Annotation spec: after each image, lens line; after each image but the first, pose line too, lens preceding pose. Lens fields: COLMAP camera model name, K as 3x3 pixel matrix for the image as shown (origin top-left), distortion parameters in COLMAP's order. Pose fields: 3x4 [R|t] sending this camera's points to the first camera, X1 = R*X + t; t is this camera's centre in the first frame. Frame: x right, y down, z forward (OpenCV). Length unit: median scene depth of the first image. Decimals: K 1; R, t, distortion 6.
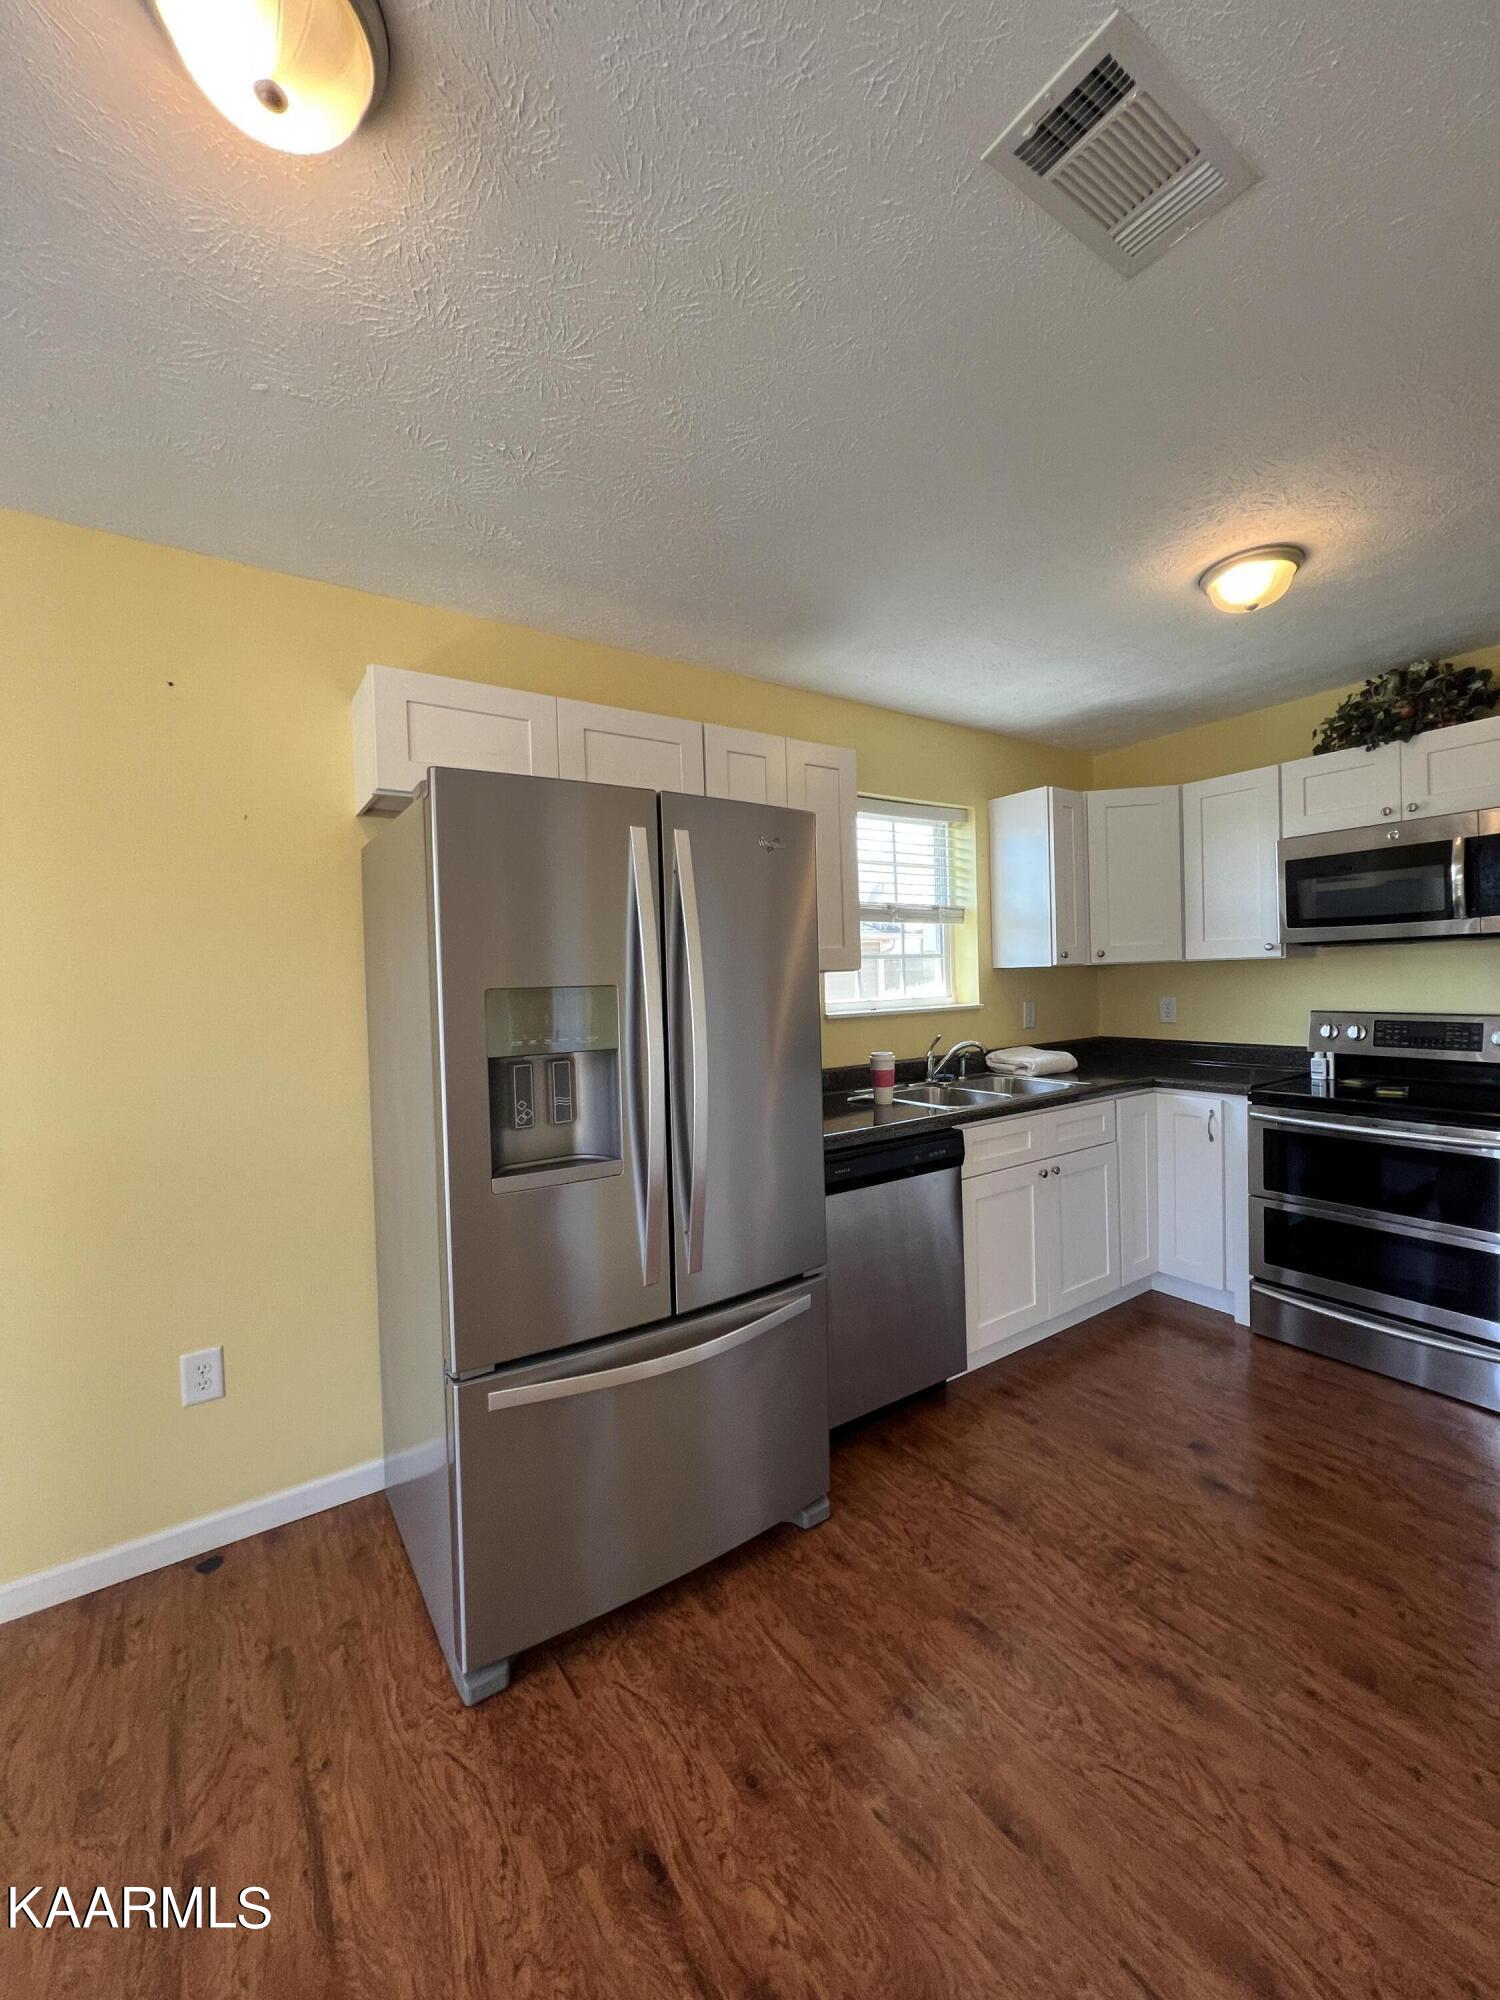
lens RADIAL K [[797.8, 0, 757.4], [0, 797.8, 998.7], [0, 0, 1]] dist [-0.000020, 0.000163]
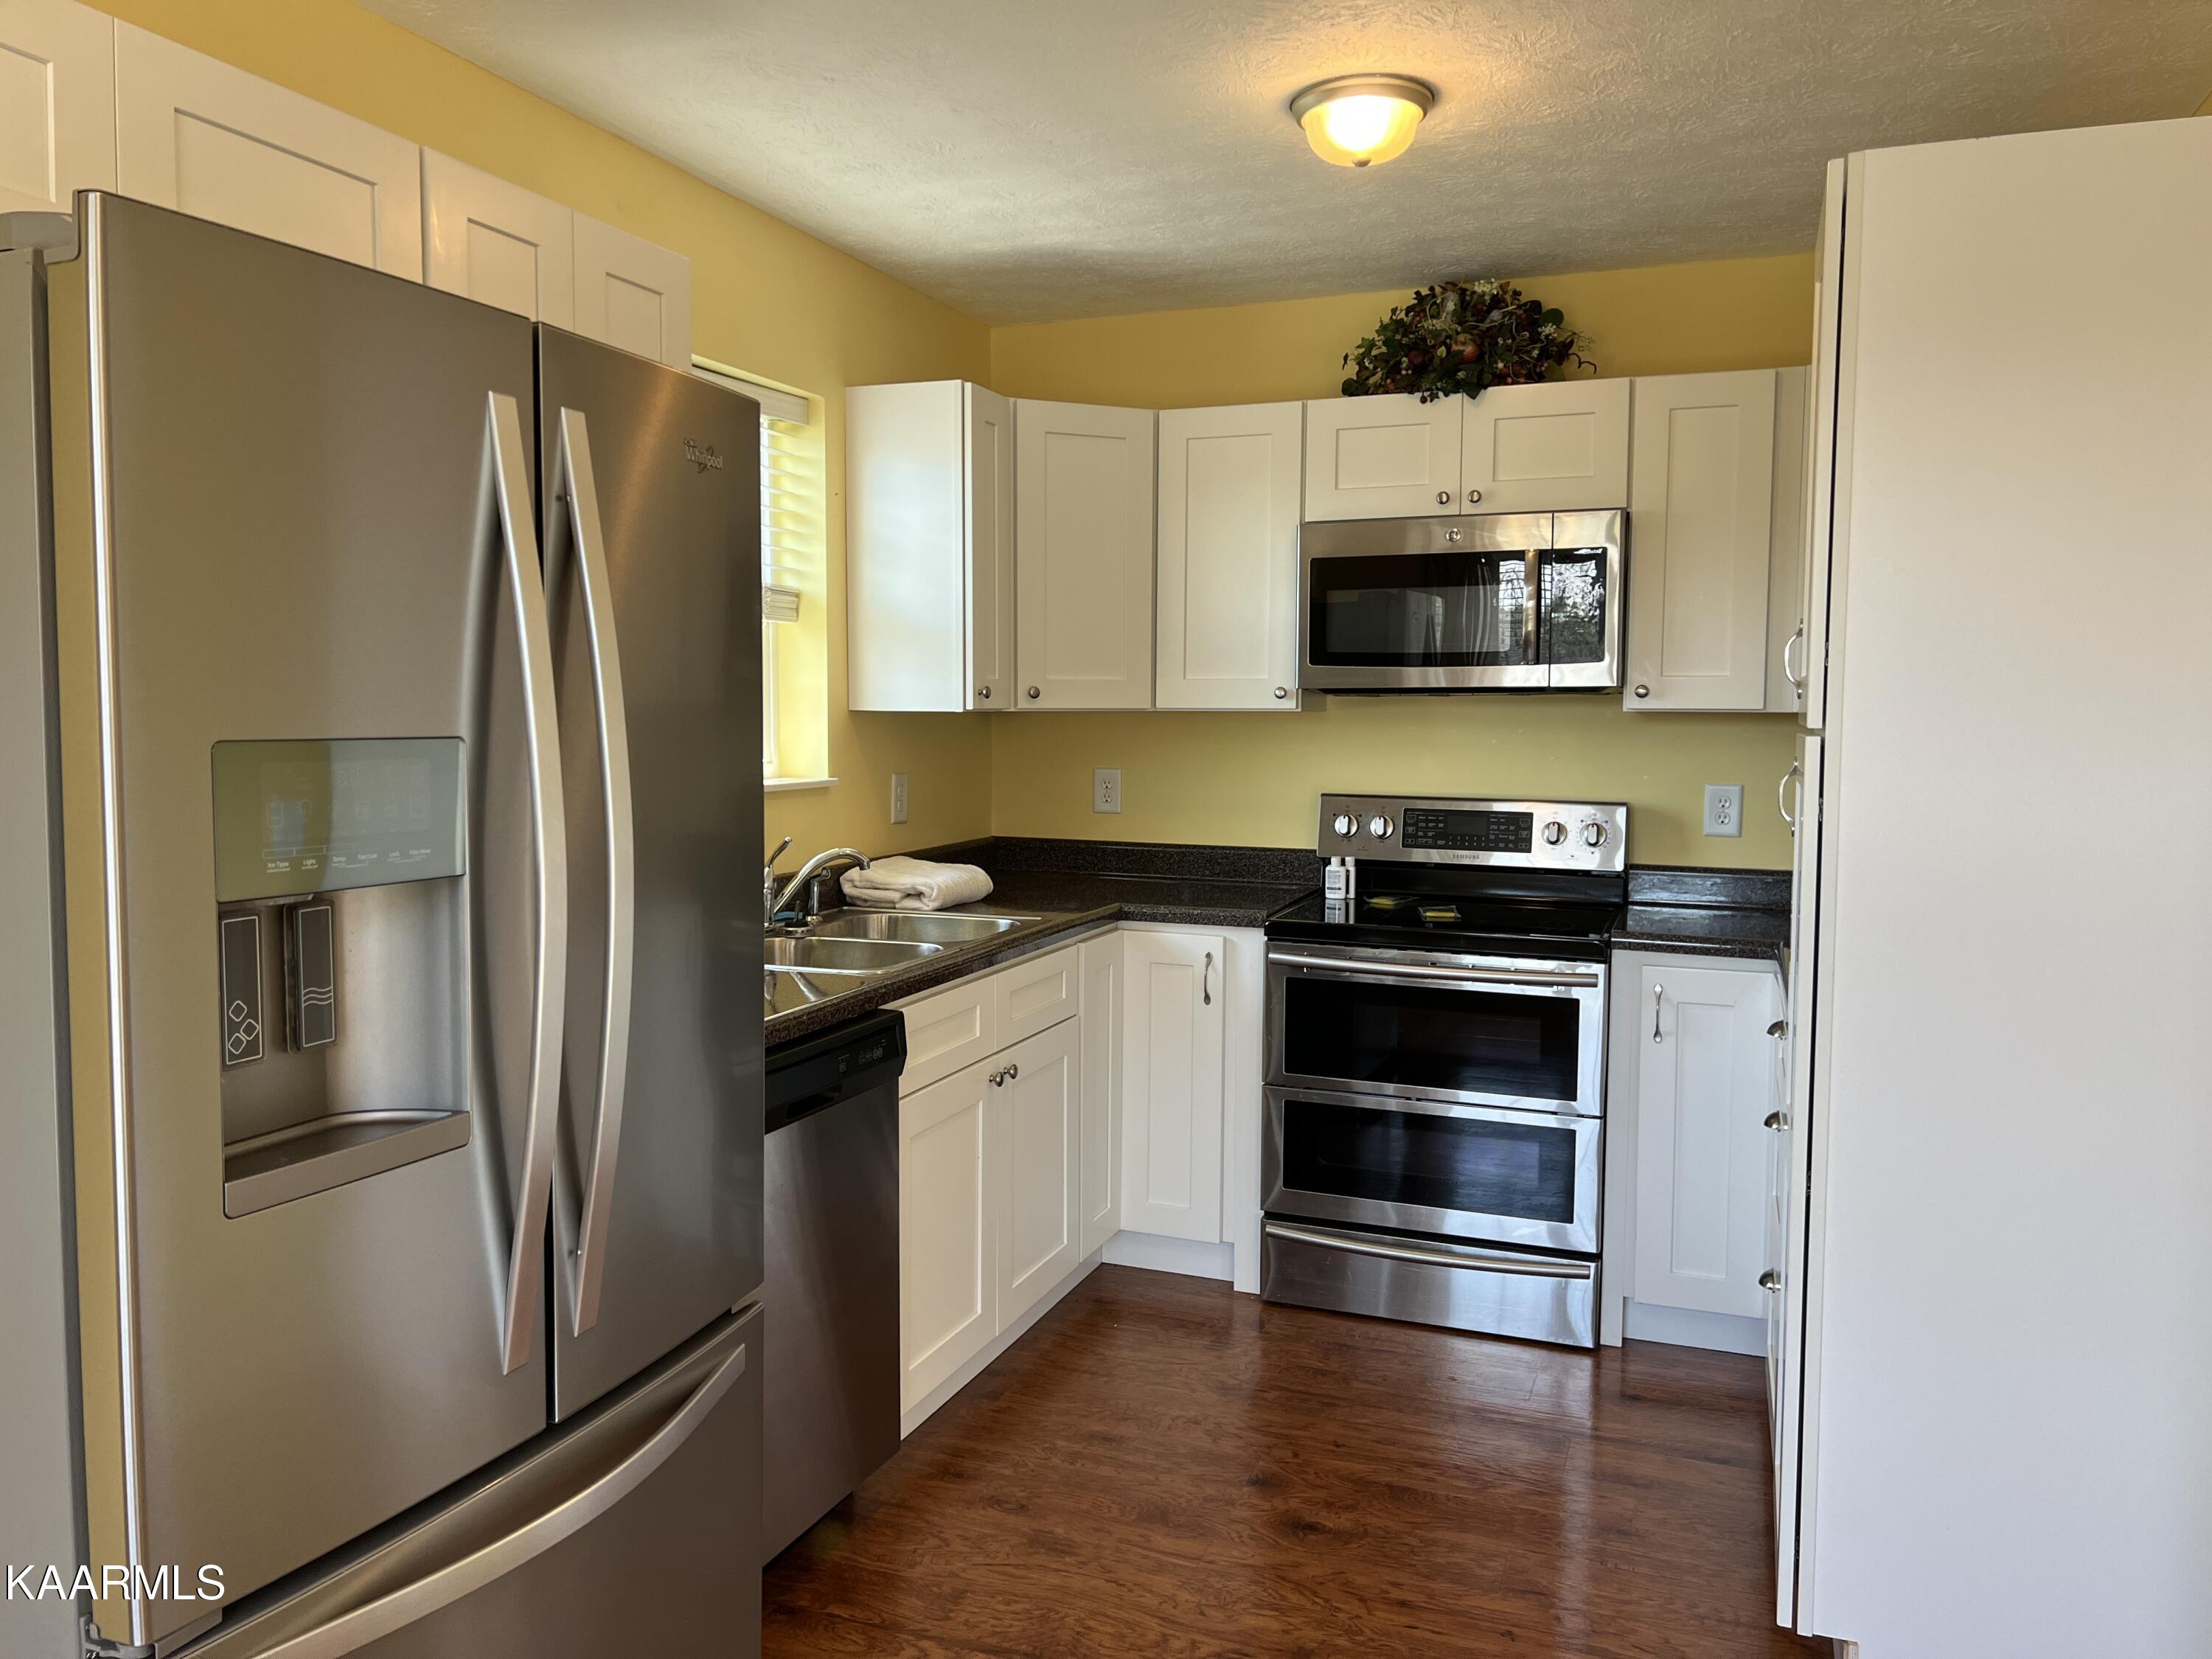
lens RADIAL K [[1643.3, 0, 1106.6], [0, 1643.3, 833.5], [0, 0, 1]] dist [0.067774, -0.075878]
pose [[0.827200, -0.009337, 0.561830, -0.215251], [-0.015201, 0.999124, 0.038985, -0.002260], [-0.561702, -0.040788, 0.826334, -0.001381]]
